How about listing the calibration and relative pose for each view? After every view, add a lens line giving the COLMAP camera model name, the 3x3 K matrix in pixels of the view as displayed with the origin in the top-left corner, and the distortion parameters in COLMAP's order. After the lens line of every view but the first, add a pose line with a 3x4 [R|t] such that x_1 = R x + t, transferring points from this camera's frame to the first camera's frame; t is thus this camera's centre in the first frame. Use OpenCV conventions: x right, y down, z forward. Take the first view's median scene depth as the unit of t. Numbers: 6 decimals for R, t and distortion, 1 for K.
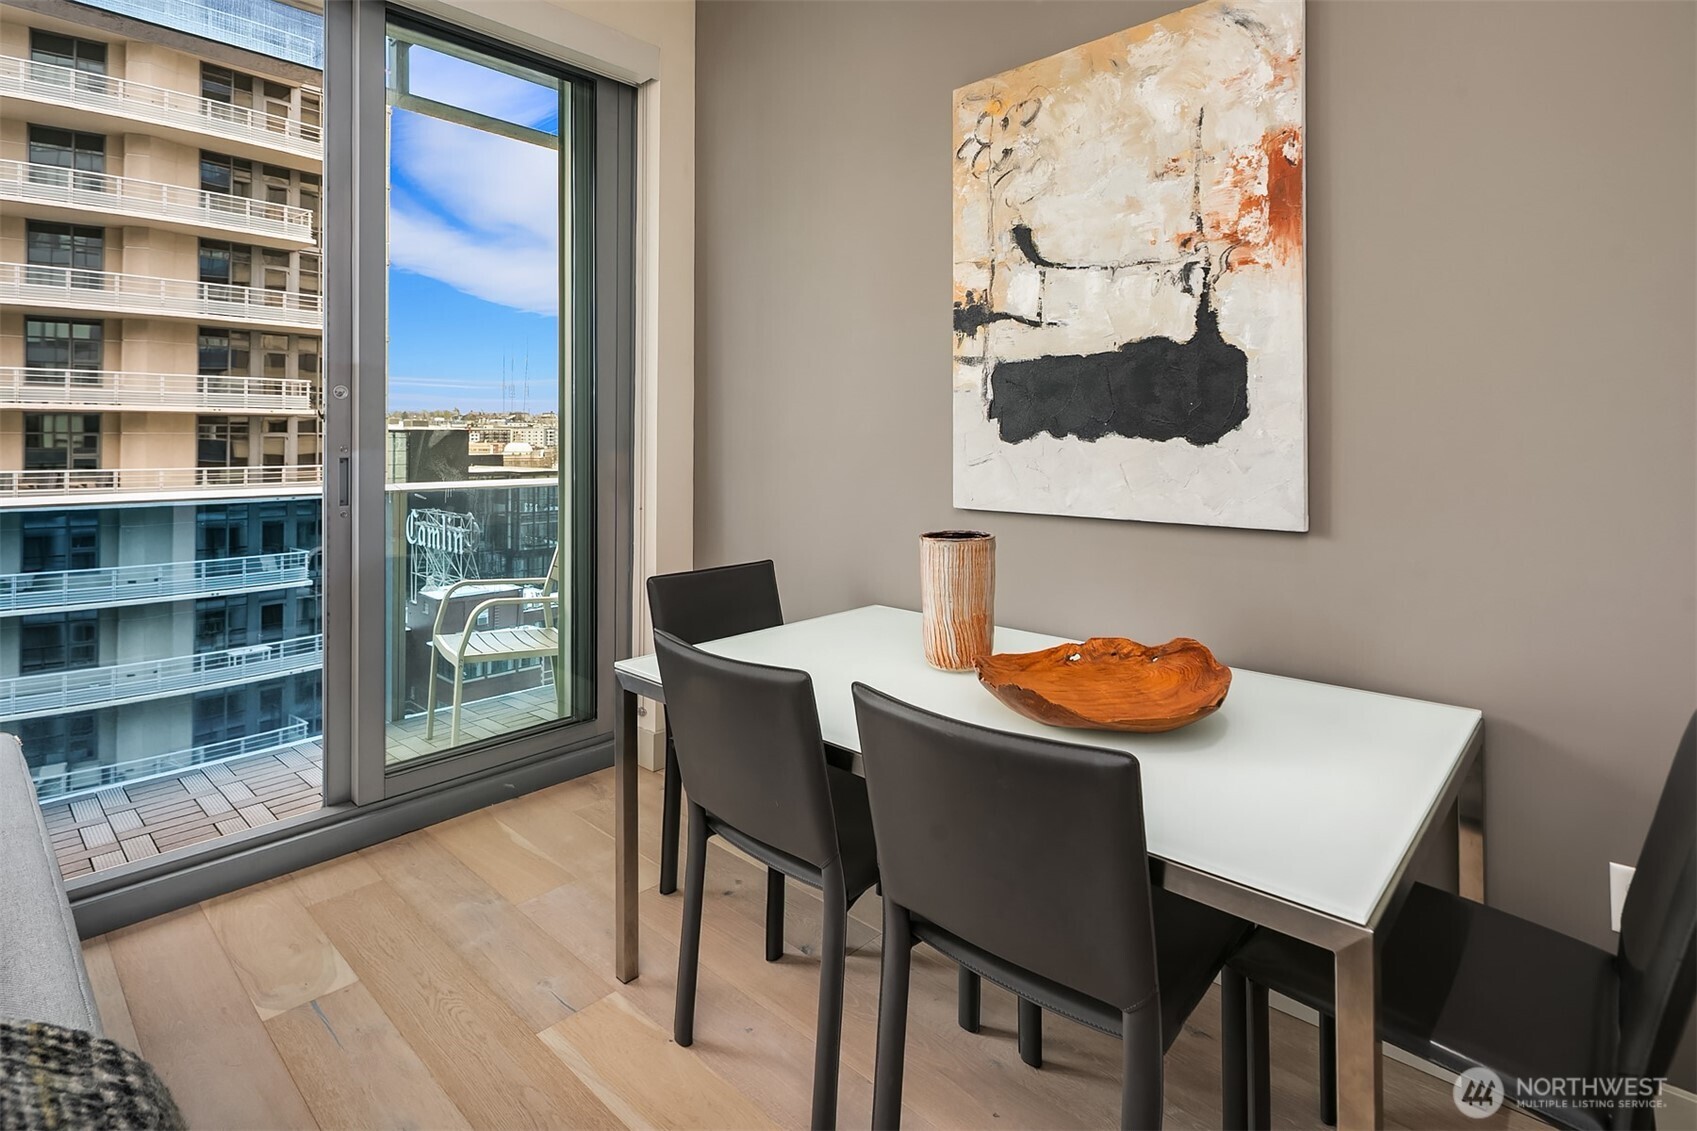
lens RADIAL K [[838.4, 0, 855.0], [0, 838.4, 426.0], [0, 0, 1]] dist [0.001687, -0.000241]
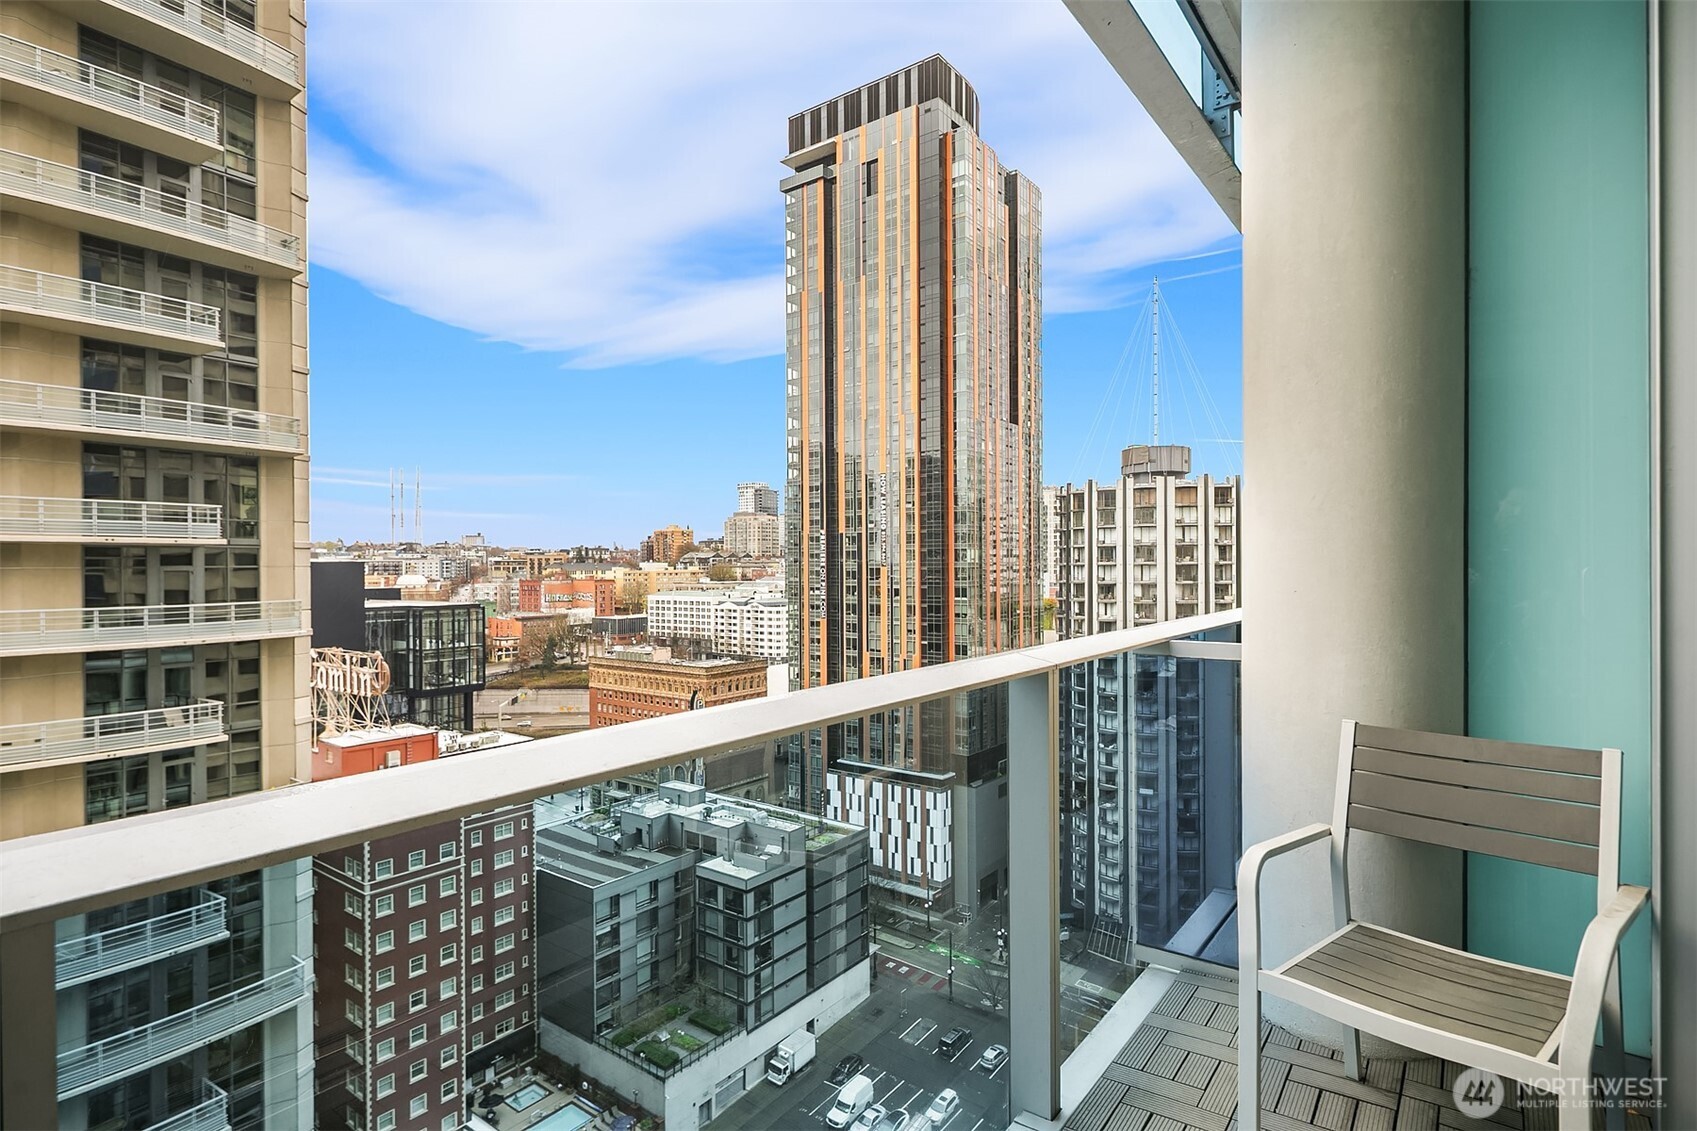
lens RADIAL K [[849.8, 0, 848.5], [0, 849.8, 565.5], [0, 0, 1]] dist [0.000062, -0.000415]
pose [[0.995345, -0.009139, 0.095940, -0.094757], [0.007852, 0.999874, 0.013783, 0.000874], [-0.096054, -0.012965, 0.995292, 0.067940]]
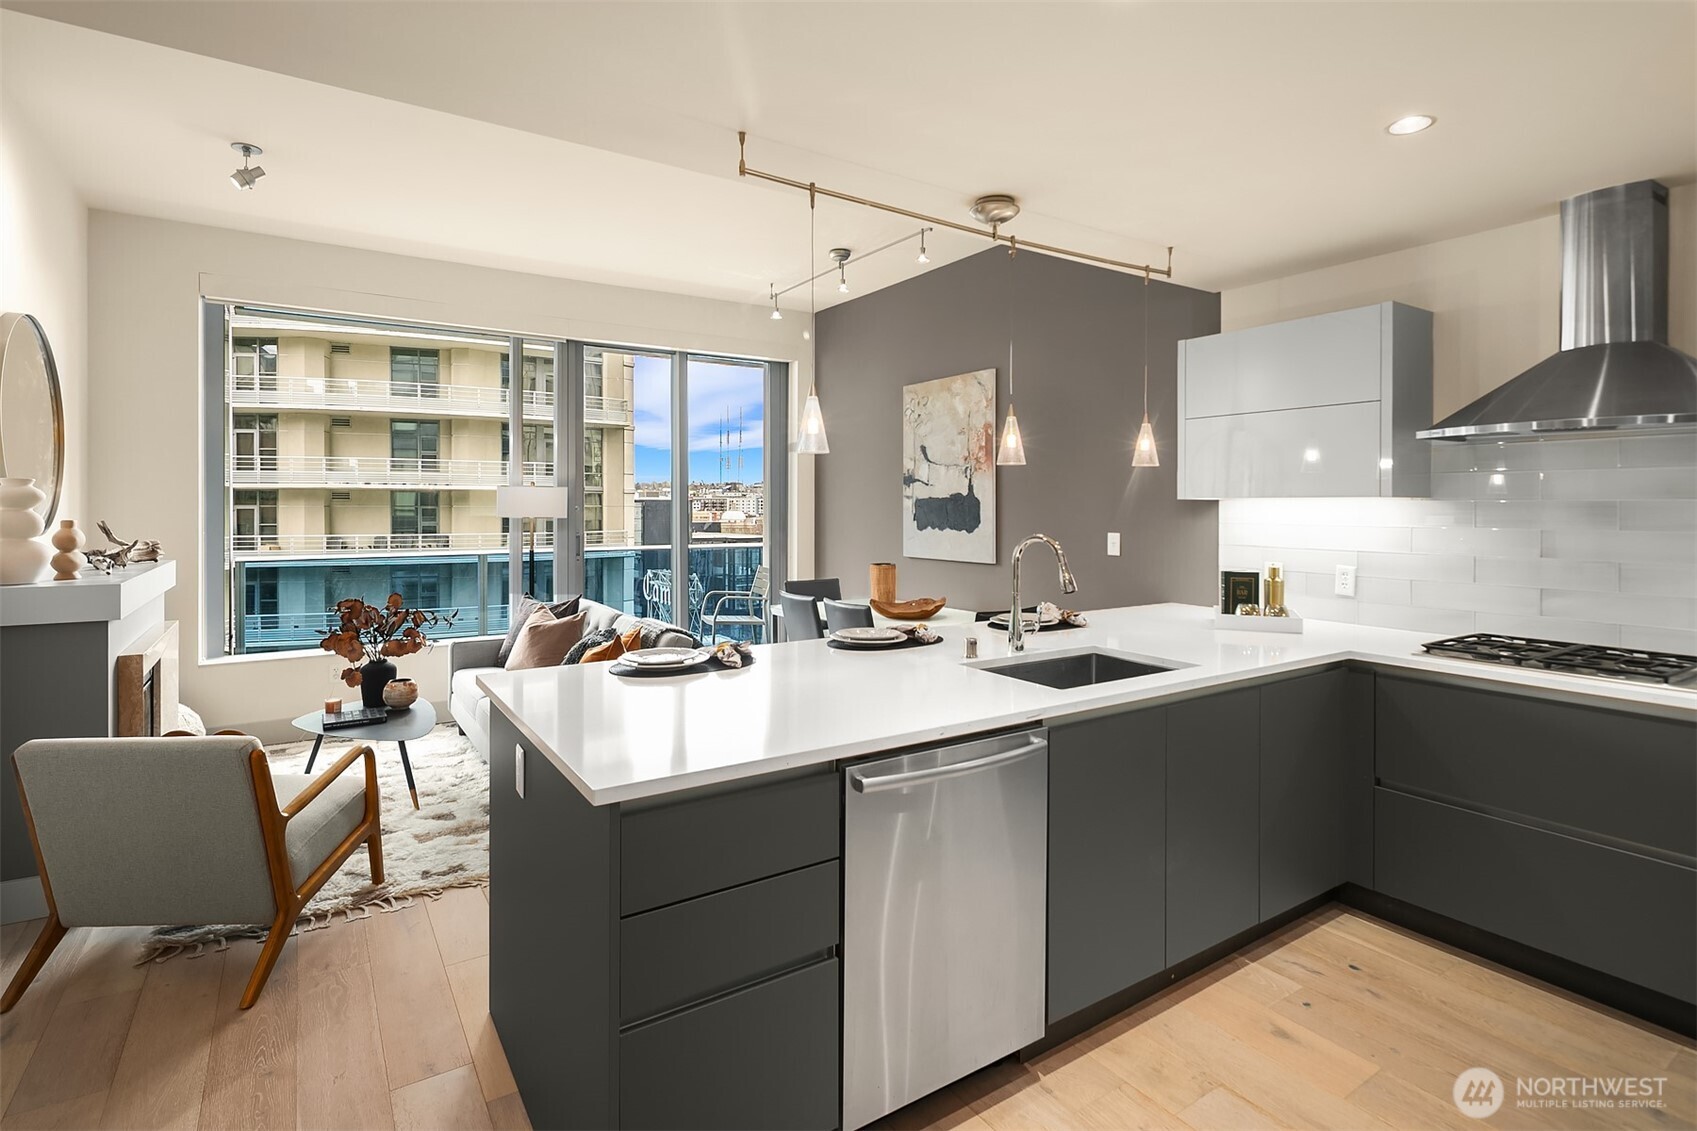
lens RADIAL K [[831.7, 0, 848.1], [0, 831.7, 506.2], [0, 0, 1]] dist [0.000080, -0.000080]
pose [[0.970176, -0.000930, -0.242401, 0.044736], [0.004352, 0.999898, 0.013582, -0.006843], [0.242364, -0.014232, 0.970081, -0.114117]]
